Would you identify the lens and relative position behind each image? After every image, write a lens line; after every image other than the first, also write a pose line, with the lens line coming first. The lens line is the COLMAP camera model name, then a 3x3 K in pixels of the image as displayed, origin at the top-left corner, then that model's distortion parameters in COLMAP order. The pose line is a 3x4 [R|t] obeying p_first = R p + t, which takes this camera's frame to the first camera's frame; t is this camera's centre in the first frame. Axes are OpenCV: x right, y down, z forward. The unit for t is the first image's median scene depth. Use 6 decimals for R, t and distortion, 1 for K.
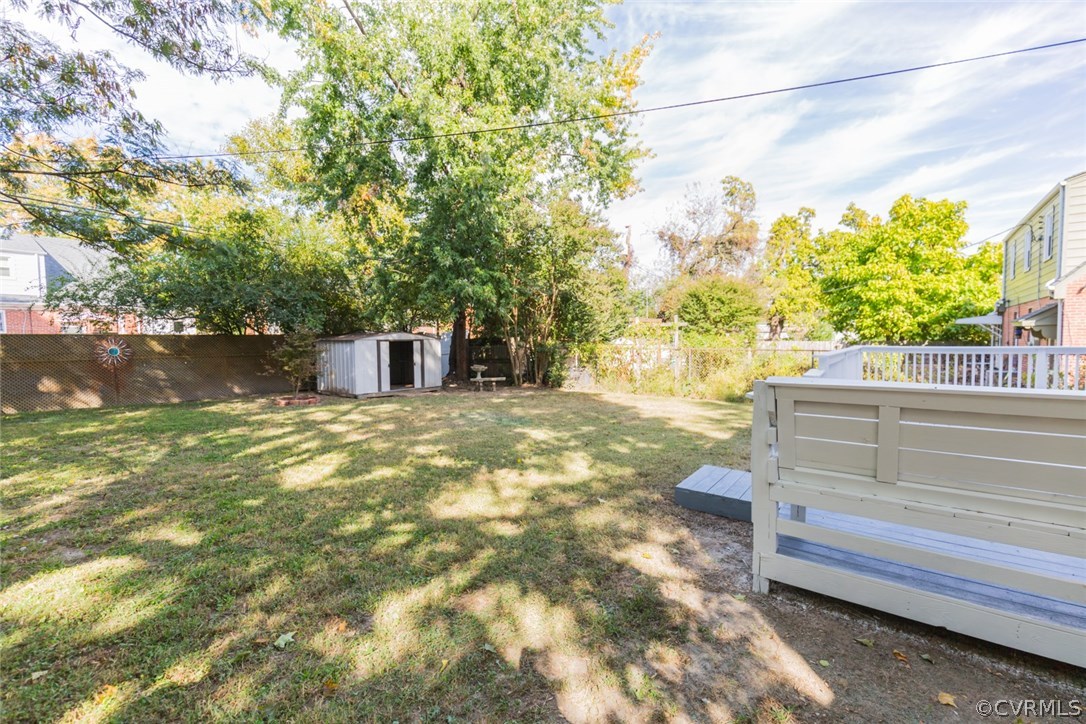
lens RADIAL K [[486.0, 0, 546.8], [0, 486.0, 363.5], [0, 0, 1]] dist [0.002129, 0.000020]
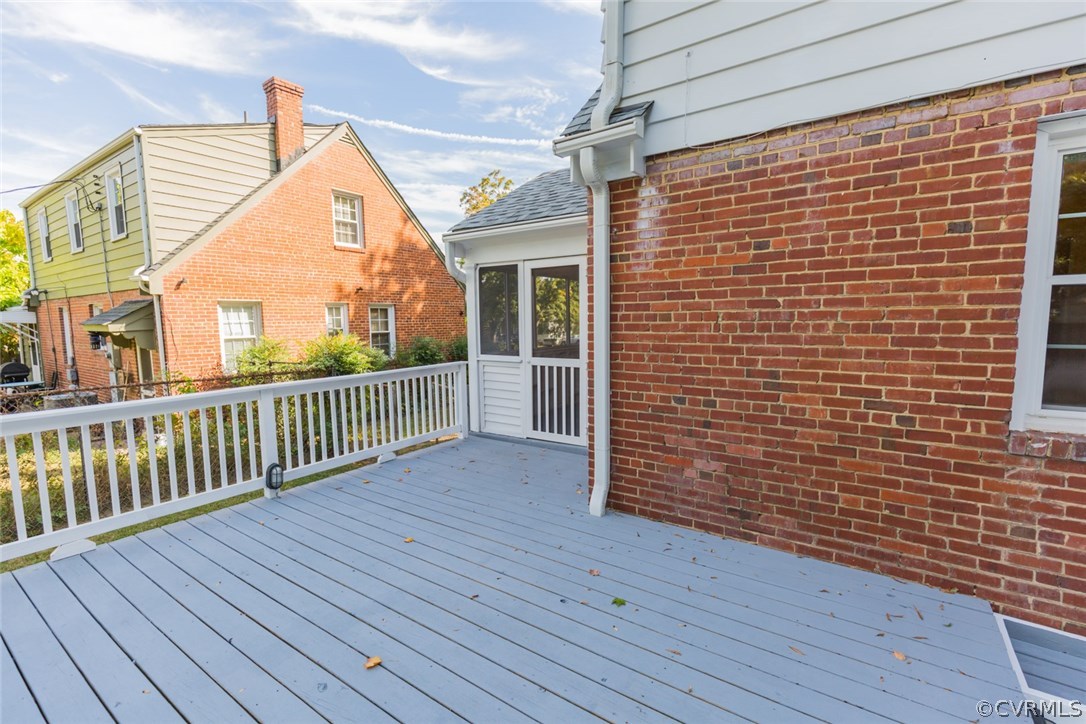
lens RADIAL K [[486.0, 0, 546.8], [0, 486.0, 363.5], [0, 0, 1]] dist [0.002129, 0.000020]
pose [[-0.030626, -0.087662, 0.995679, 0.174704], [0.071884, 0.993374, 0.089671, -0.030959], [-0.996943, 0.074320, -0.024121, 0.255611]]
